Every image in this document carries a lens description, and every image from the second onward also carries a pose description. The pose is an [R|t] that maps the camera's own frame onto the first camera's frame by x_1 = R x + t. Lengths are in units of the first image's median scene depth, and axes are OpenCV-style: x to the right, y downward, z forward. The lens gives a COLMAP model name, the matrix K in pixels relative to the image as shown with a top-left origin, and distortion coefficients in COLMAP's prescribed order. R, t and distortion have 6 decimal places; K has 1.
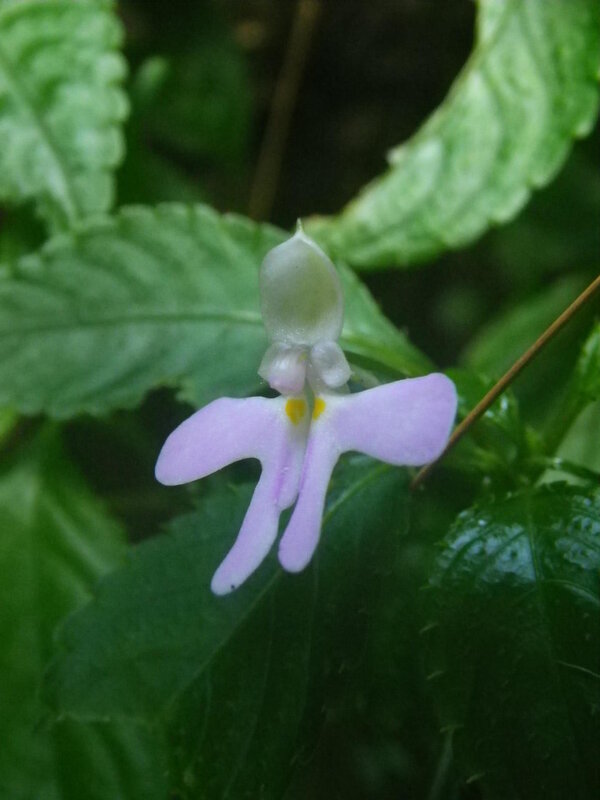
lens RADIAL K [[1240.2, 0, 296.6], [0, 1240.2, 376.1], [0, 0, 1]] dist [0.006894, 0.013439]
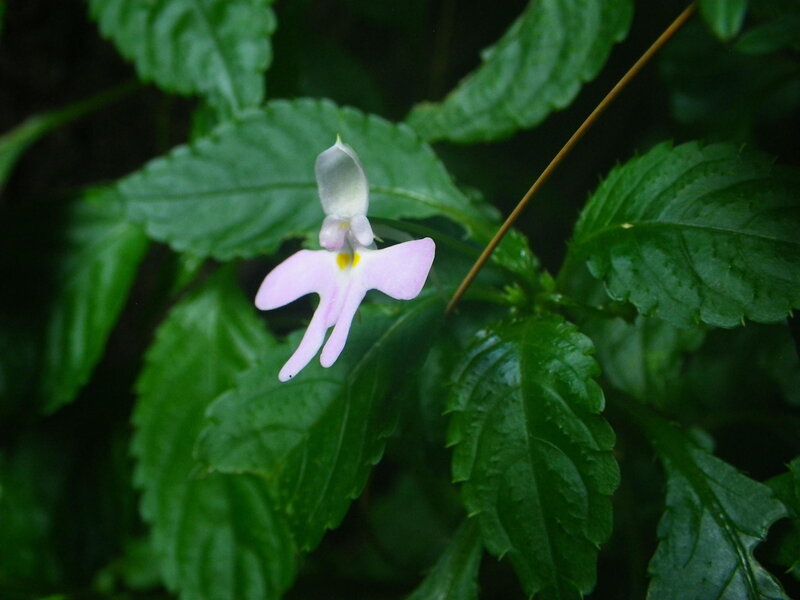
lens RADIAL K [[1240.2, 0, 400.0], [0, 1240.2, 300.0], [0, 0, 1]] dist [0.006894, 0.013439]
pose [[0.990169, 0.012563, -0.139314, 0.223905], [-0.001500, 0.996855, 0.079228, -0.035081], [0.139872, -0.078240, 0.987074, -0.371956]]
